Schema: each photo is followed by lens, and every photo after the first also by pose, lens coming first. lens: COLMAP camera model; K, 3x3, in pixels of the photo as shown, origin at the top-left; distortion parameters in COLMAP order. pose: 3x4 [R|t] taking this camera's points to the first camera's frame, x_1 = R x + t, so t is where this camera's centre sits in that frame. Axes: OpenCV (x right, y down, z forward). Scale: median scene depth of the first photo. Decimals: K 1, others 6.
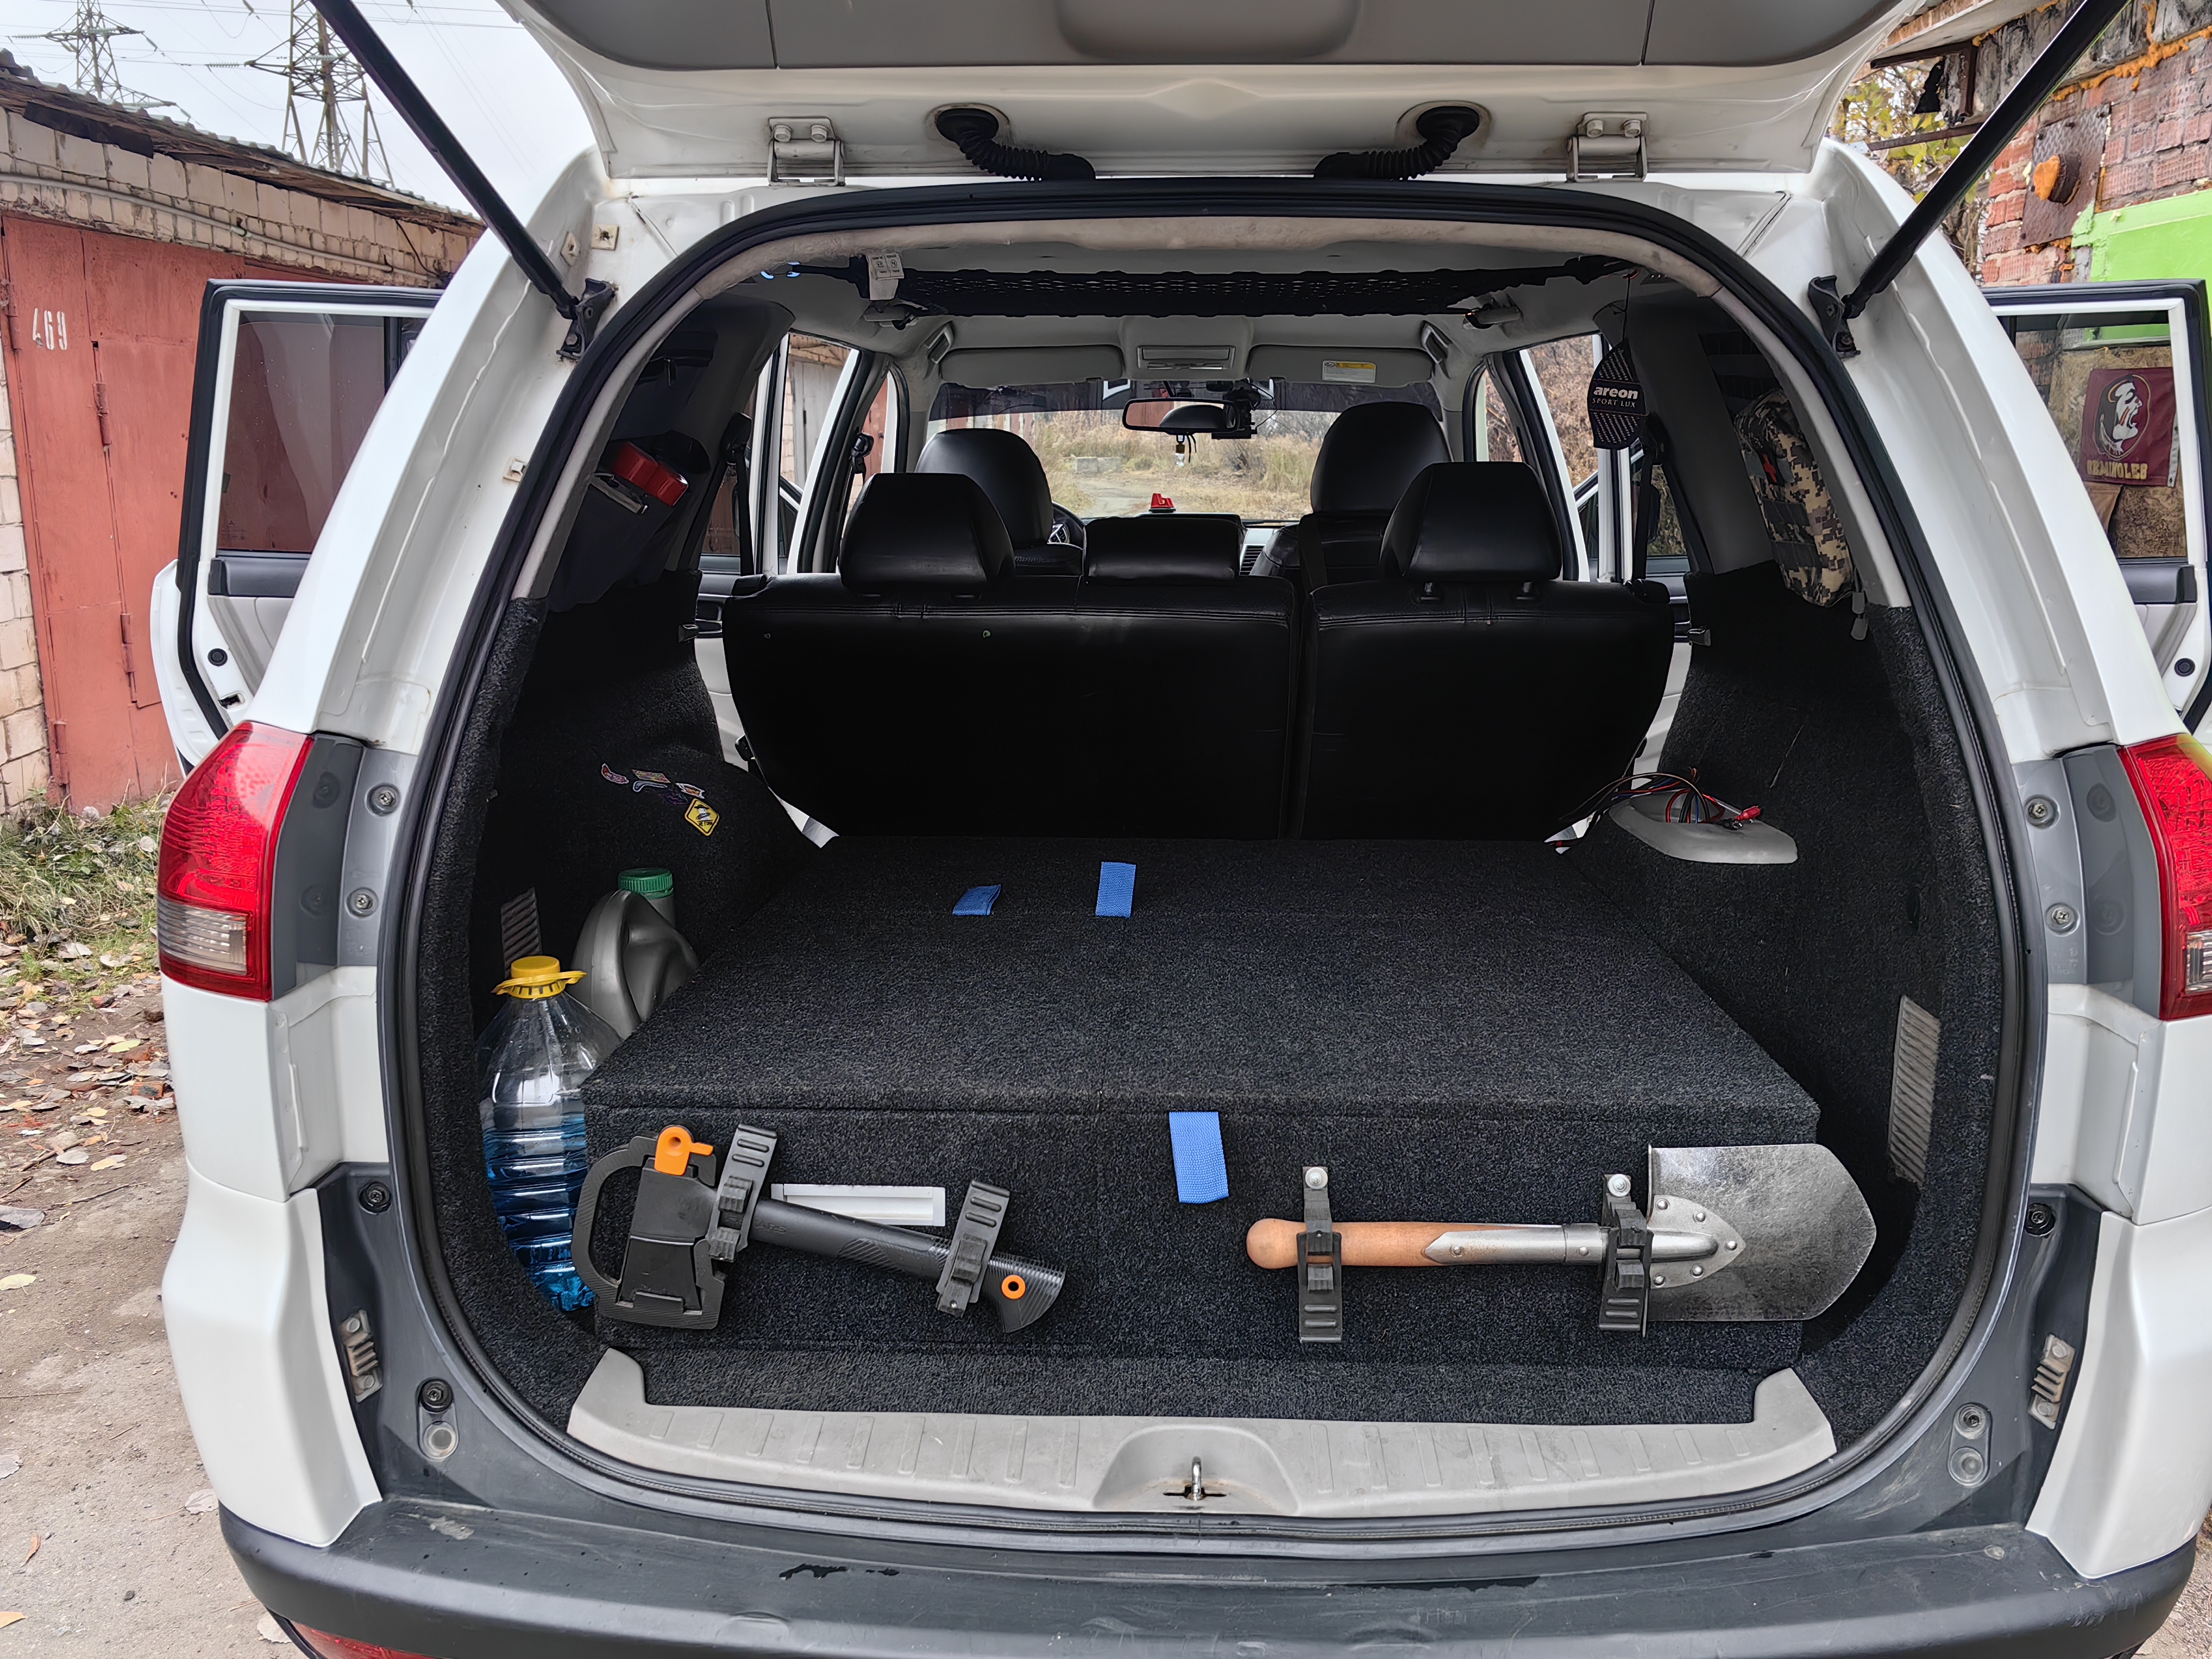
lens RADIAL K [[1723.5, 0, 1156.2], [0, 1723.5, 836.9], [0, 0, 1]] dist [0.086913, -0.105277]
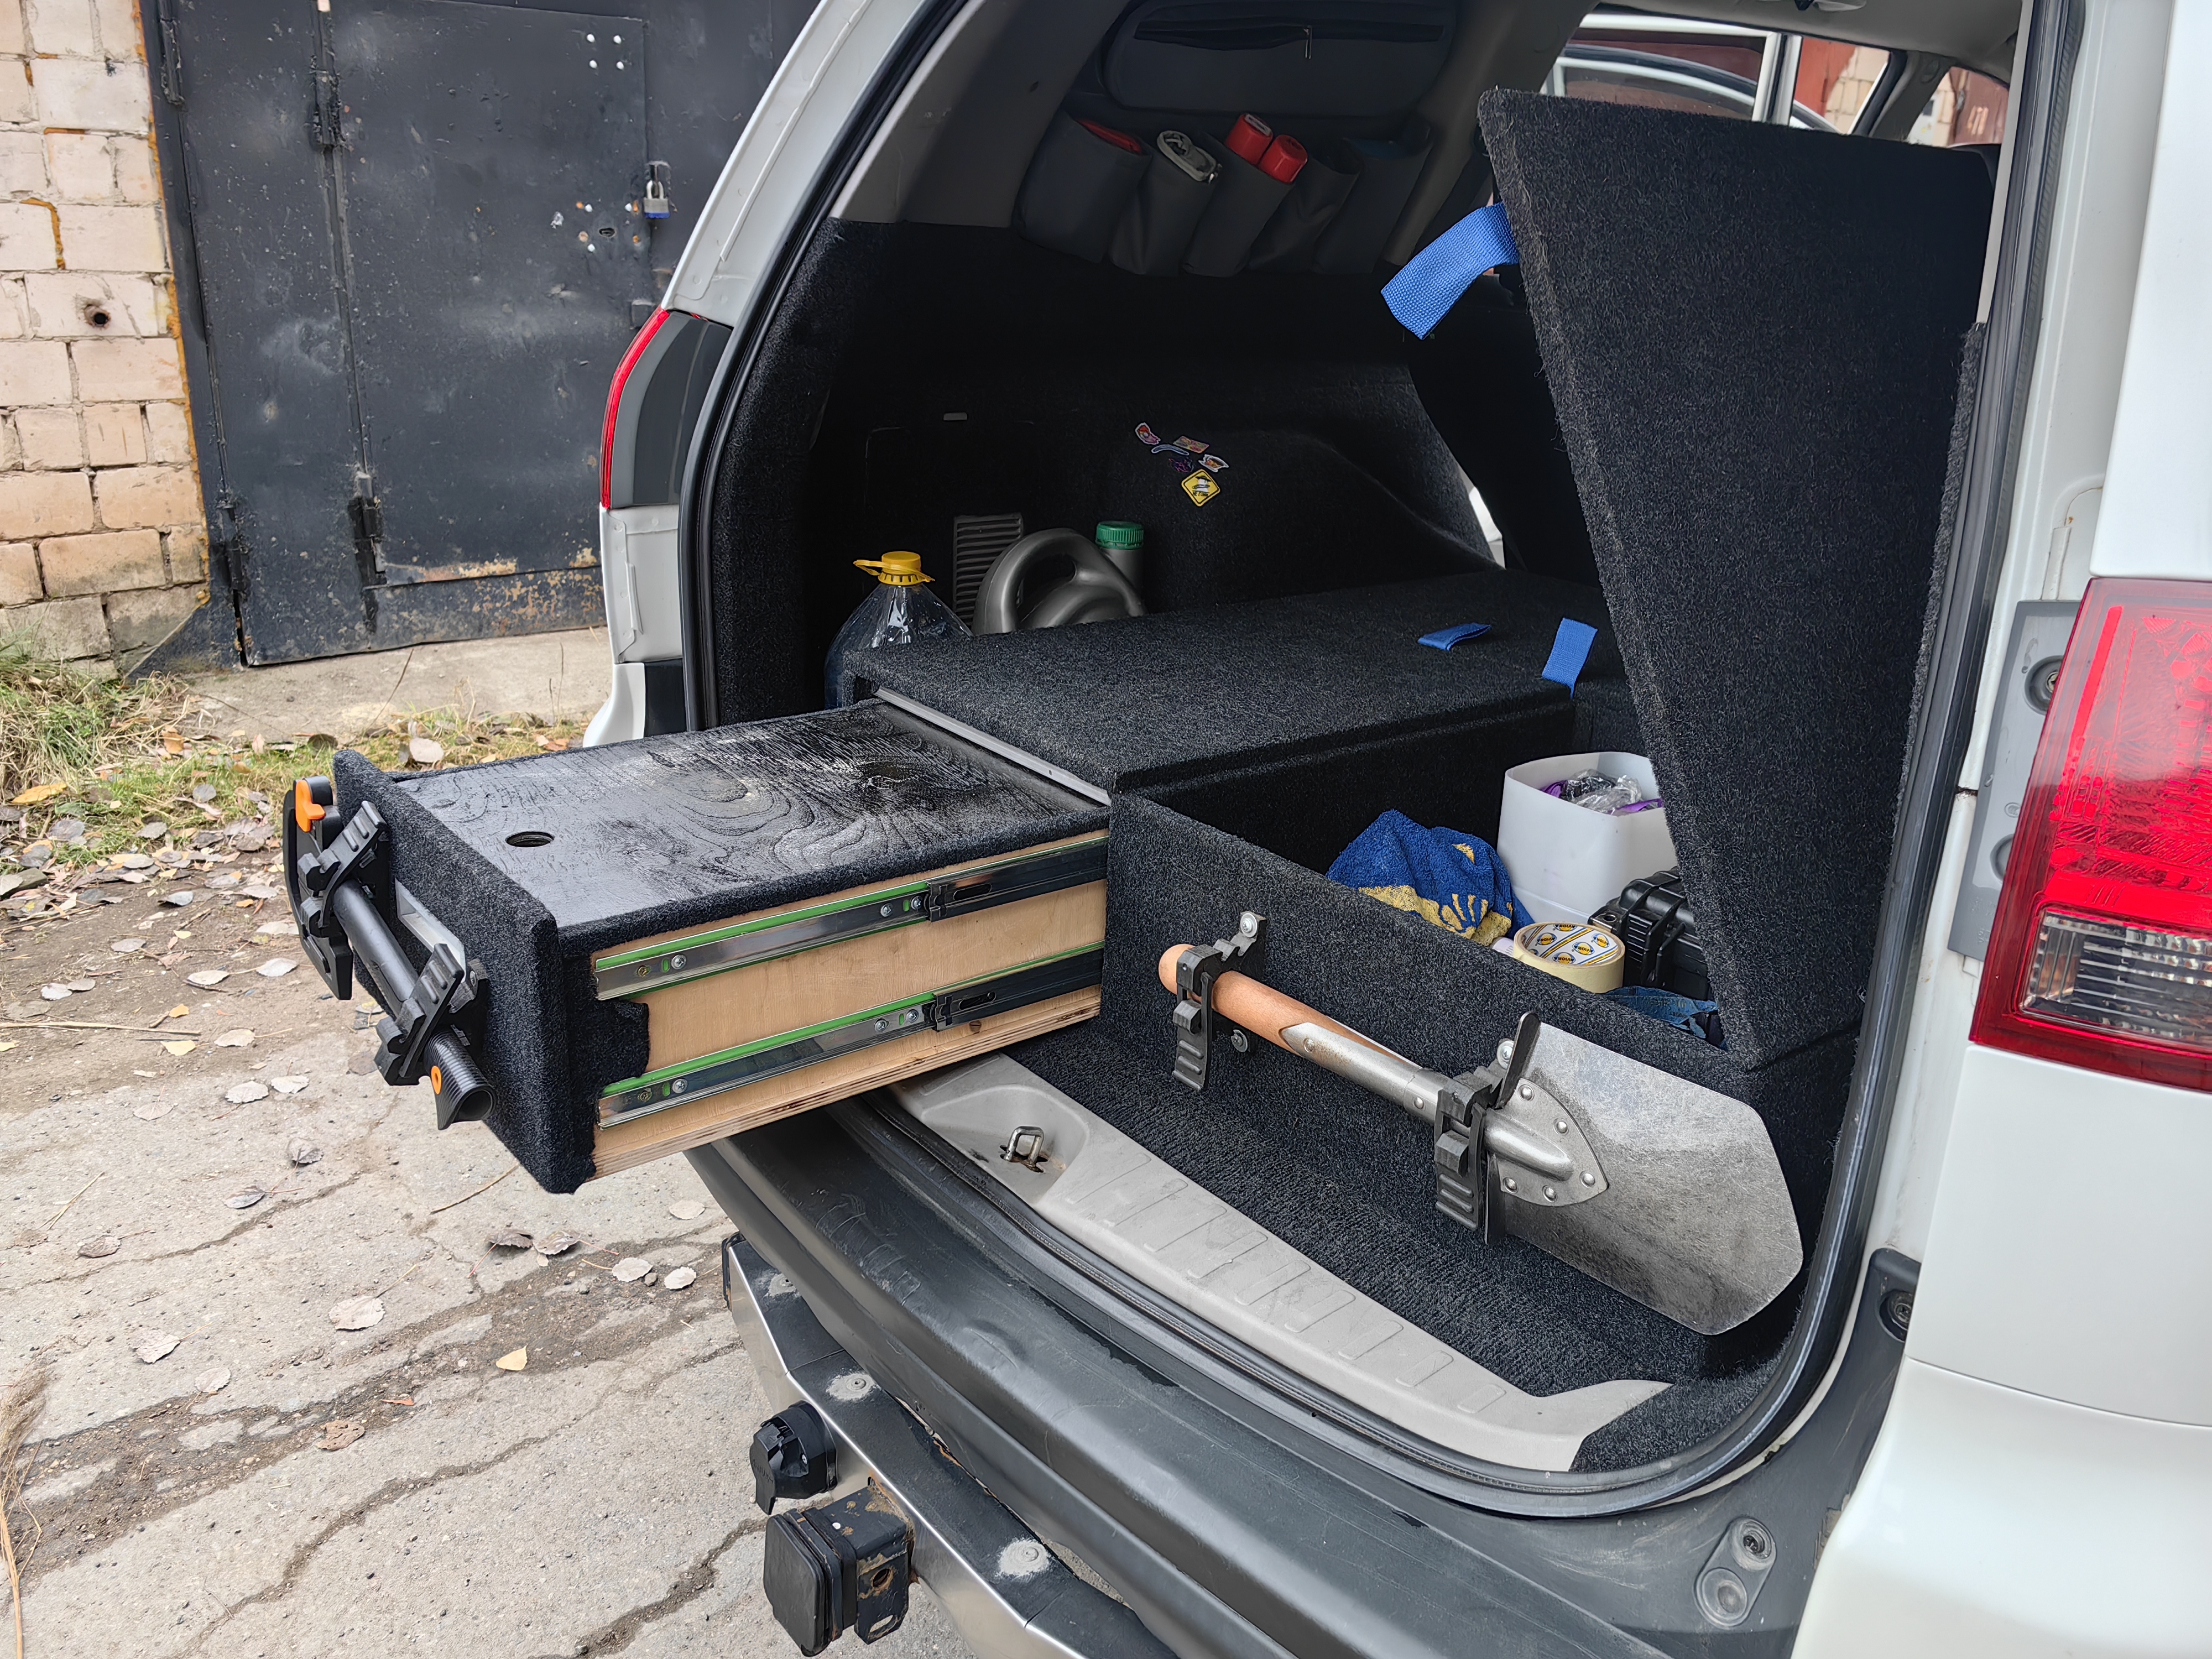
lens RADIAL K [[1723.5, 0, 1156.2], [0, 1723.5, 836.9], [0, 0, 1]] dist [0.086913, -0.105277]
pose [[0.652984, 0.287901, -0.700518, 0.548702], [-0.207160, 0.957554, 0.200436, -0.014070], [0.728490, 0.014237, 0.684909, 0.279255]]
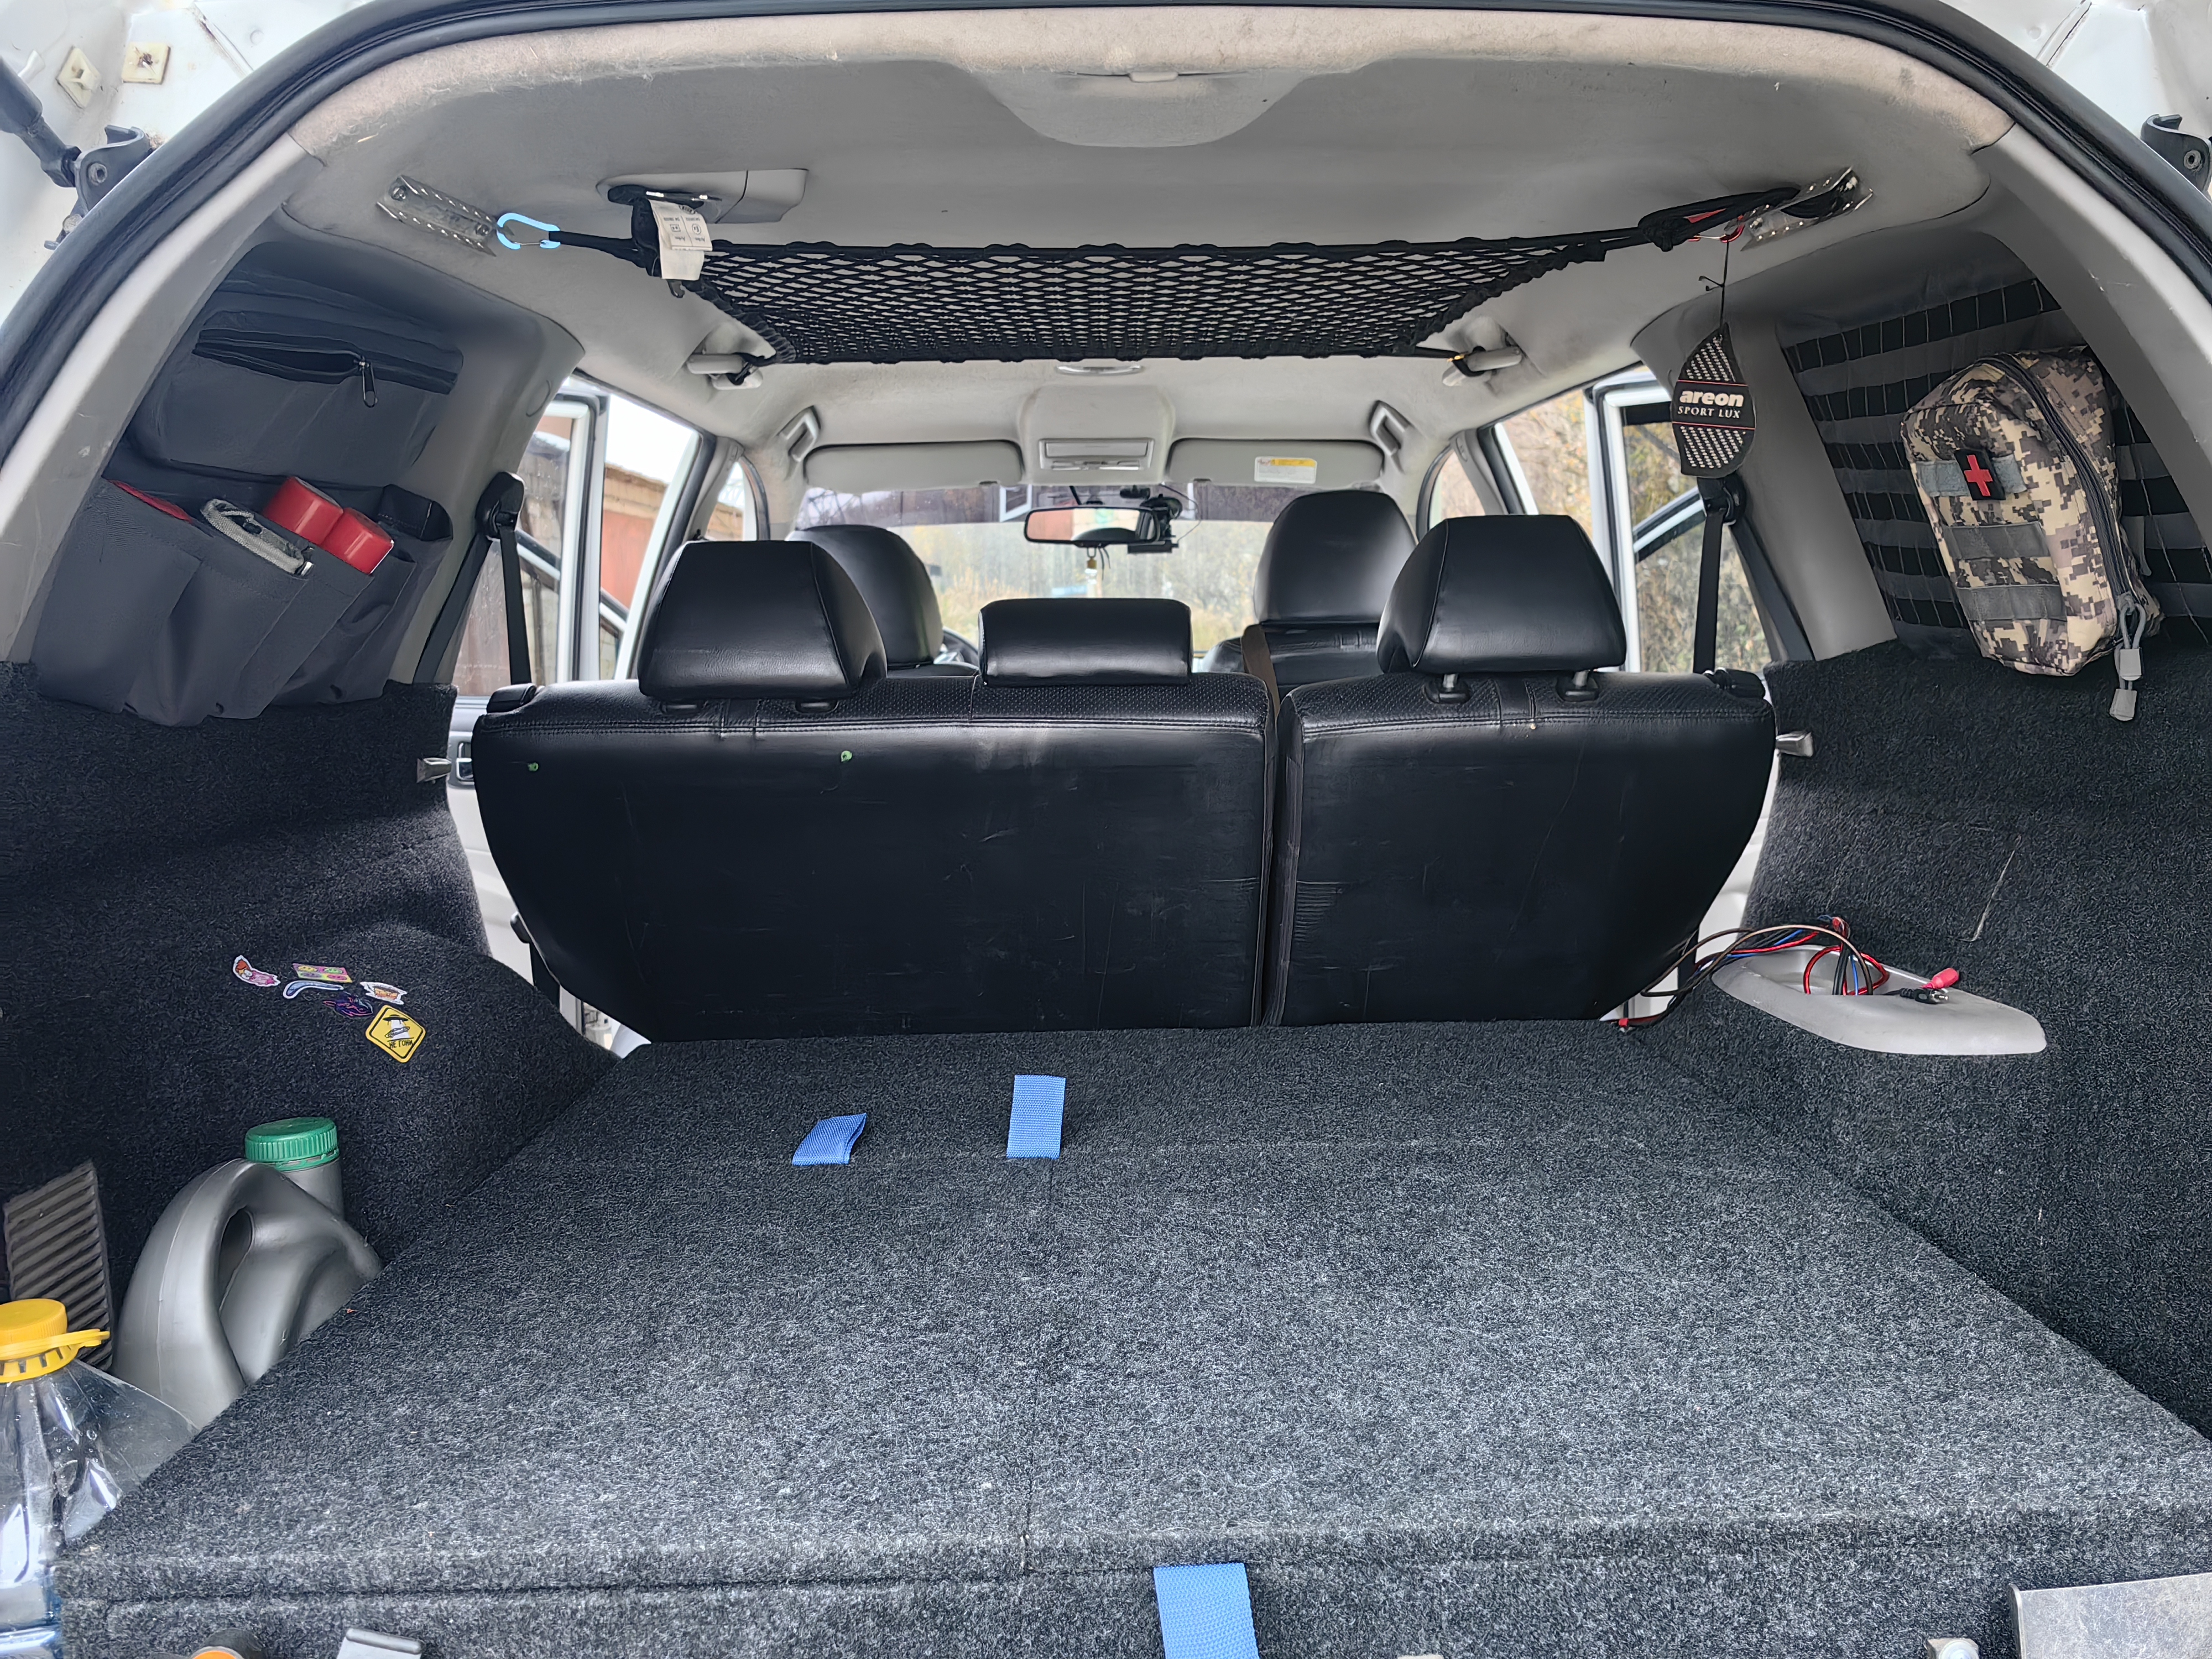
lens RADIAL K [[1723.5, 0, 1156.2], [0, 1723.5, 836.9], [0, 0, 1]] dist [0.086913, -0.105277]
pose [[0.998026, -0.025562, 0.057372, -0.013919], [0.030942, 0.995003, -0.094929, -0.014728], [-0.054658, 0.096517, 0.993829, 0.345926]]
